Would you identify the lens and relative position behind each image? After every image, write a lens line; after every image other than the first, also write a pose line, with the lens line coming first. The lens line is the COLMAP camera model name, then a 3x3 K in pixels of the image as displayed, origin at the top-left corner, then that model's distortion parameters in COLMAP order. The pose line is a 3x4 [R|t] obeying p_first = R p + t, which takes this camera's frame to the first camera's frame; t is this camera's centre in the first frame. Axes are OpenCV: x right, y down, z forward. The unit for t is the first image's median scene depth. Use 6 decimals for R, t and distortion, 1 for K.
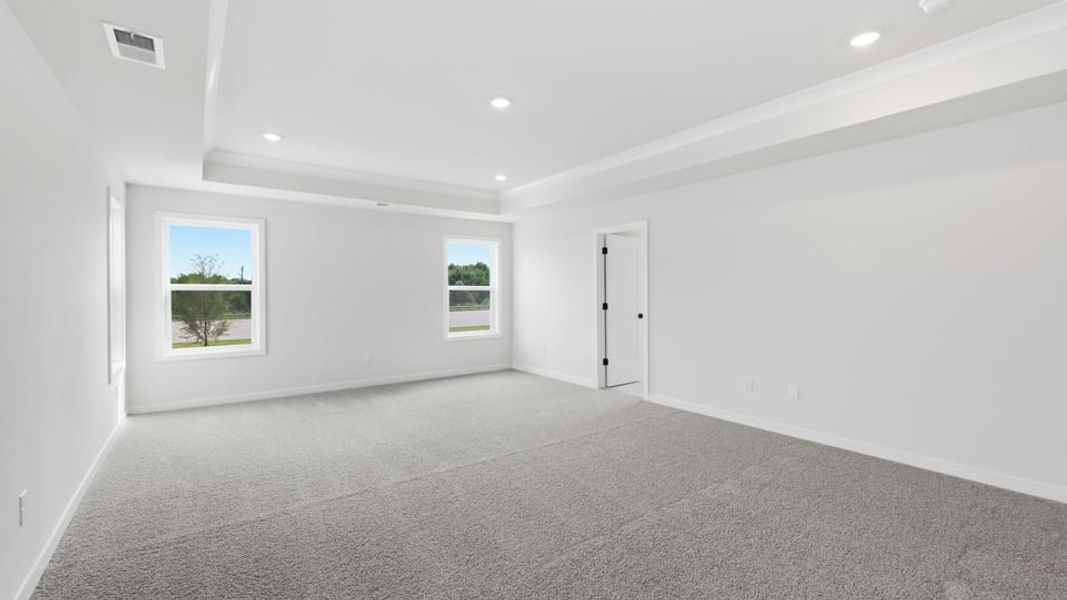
lens RADIAL K [[467.0, 0, 526.6], [0, 467.0, 294.4], [0, 0, 1]] dist [0.013665, 0.000012]
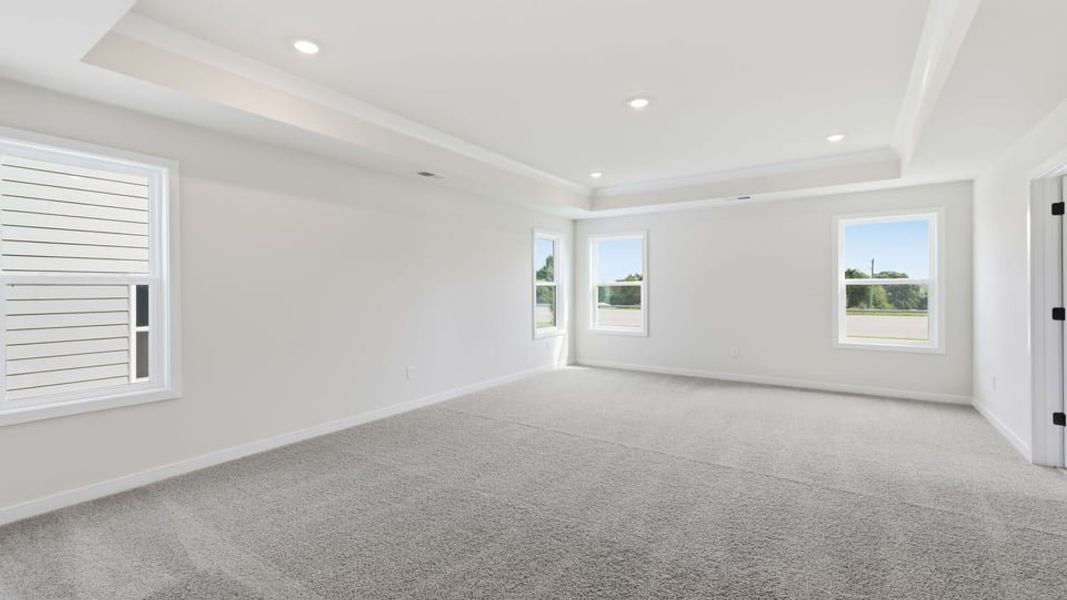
lens RADIAL K [[467.0, 0, 526.6], [0, 467.0, 294.4], [0, 0, 1]] dist [0.013665, 0.000012]
pose [[0.320944, 0.014030, -0.946994, 0.537413], [-0.003552, 0.999901, 0.013610, -0.001350], [0.947092, -0.001004, 0.320962, 0.283144]]
